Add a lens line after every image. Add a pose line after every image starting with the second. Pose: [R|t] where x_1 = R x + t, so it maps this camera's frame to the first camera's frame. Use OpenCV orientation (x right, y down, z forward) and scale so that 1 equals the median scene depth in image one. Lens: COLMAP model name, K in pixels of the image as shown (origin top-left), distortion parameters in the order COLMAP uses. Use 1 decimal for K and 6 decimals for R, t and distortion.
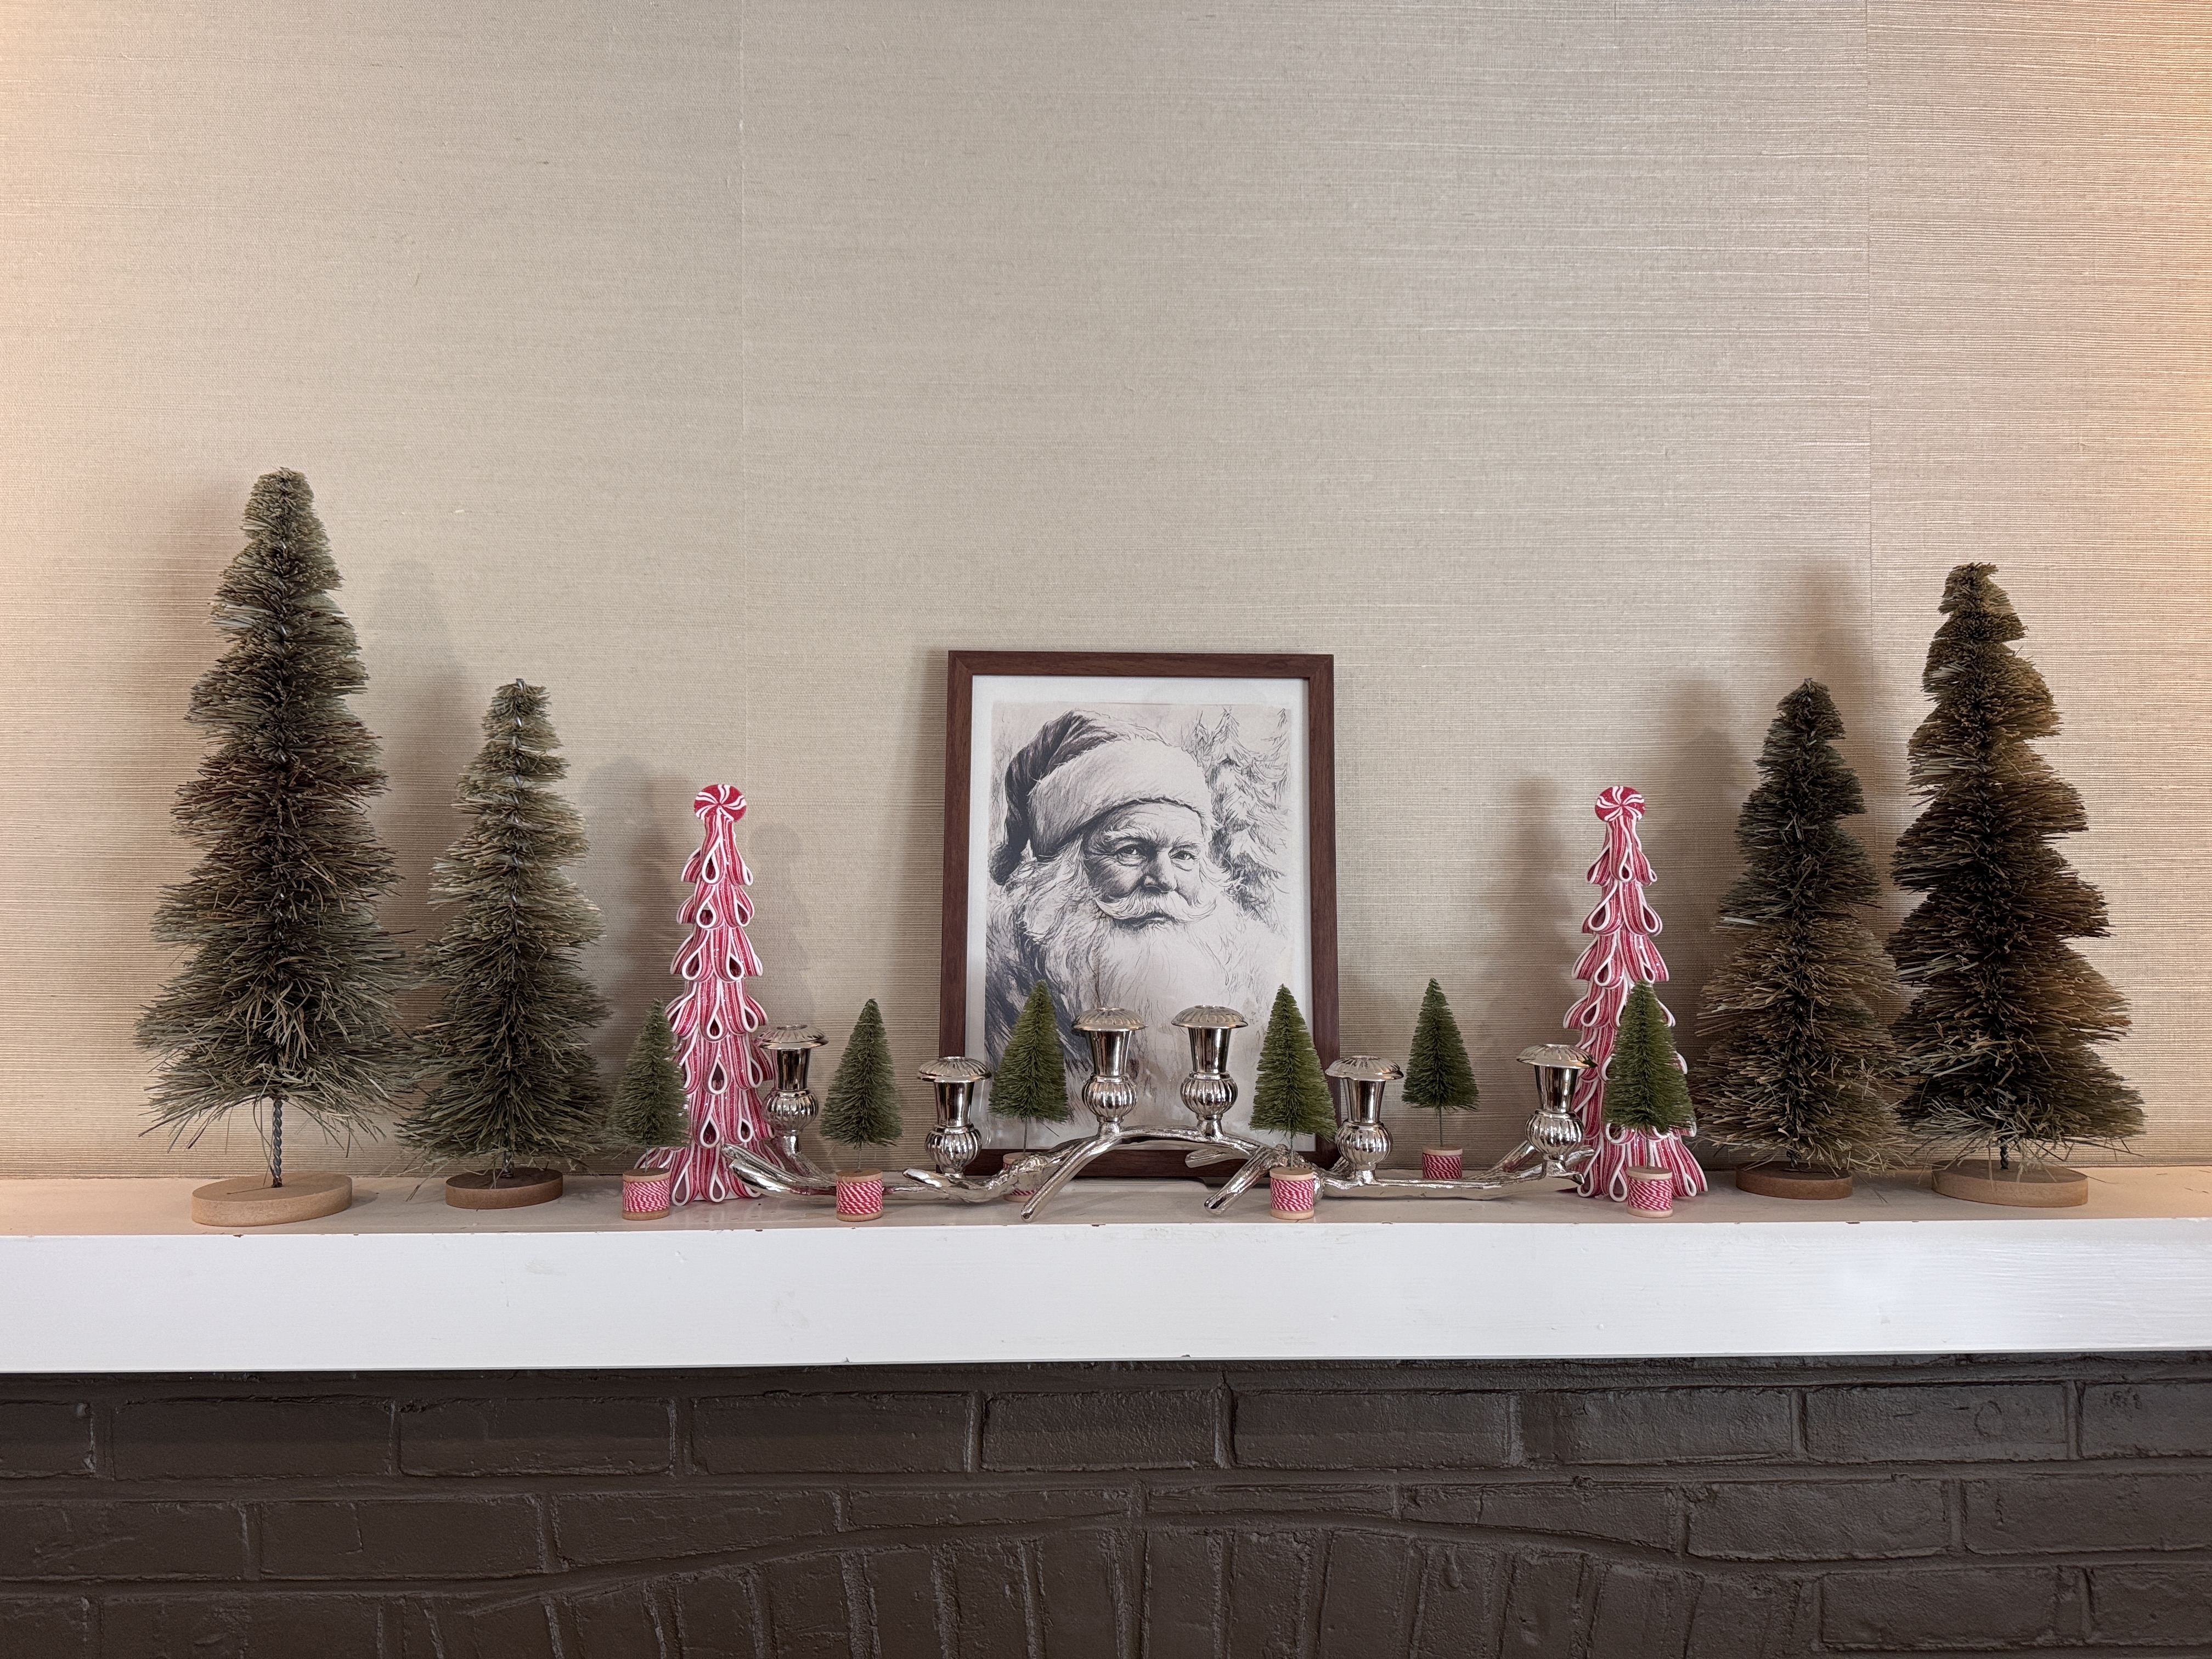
lens RADIAL K [[1528.7, 0, 1106.0], [0, 1528.7, 829.5], [0, 0, 1]] dist [-0.000061, -0.001193]
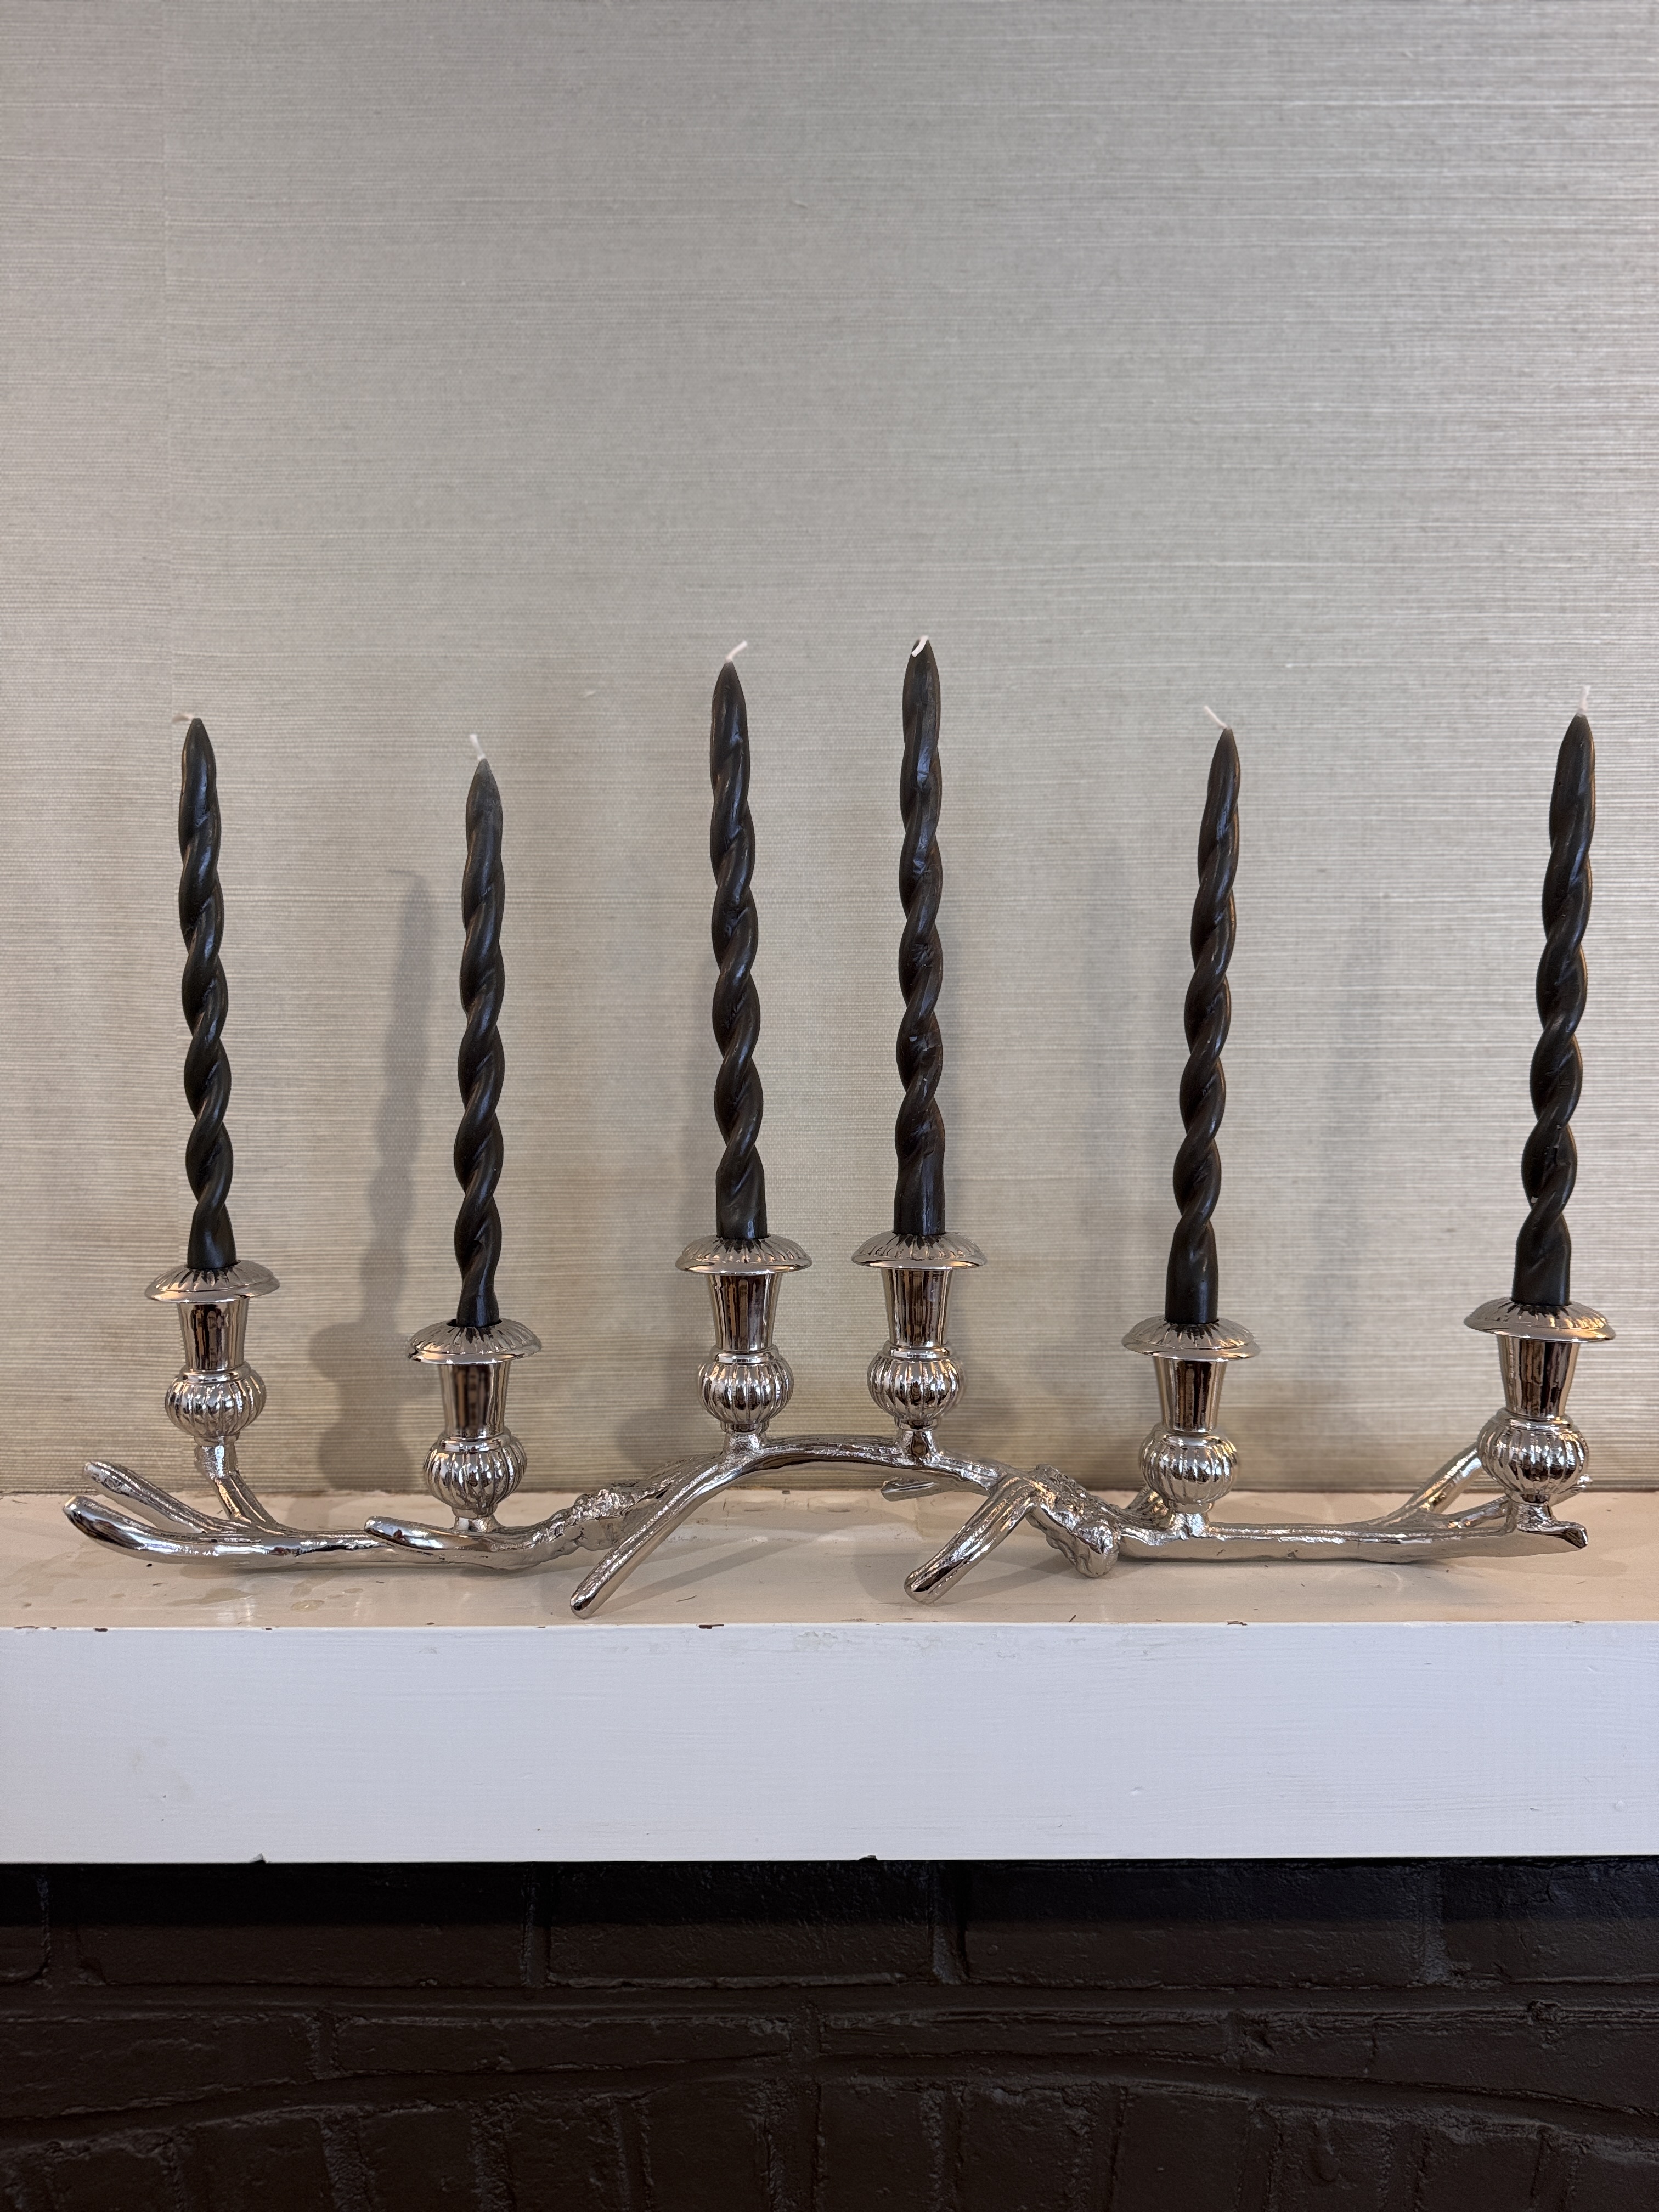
lens RADIAL K [[1546.9, 0, 873.0], [0, 1546.9, 1109.6], [0, 0, 1]] dist [-0.071454, 0.038518]
pose [[0.999577, -0.003598, -0.028877, 0.060226], [0.005140, 0.998555, 0.053491, 0.035913], [0.028642, -0.053616, 0.998151, 0.382093]]
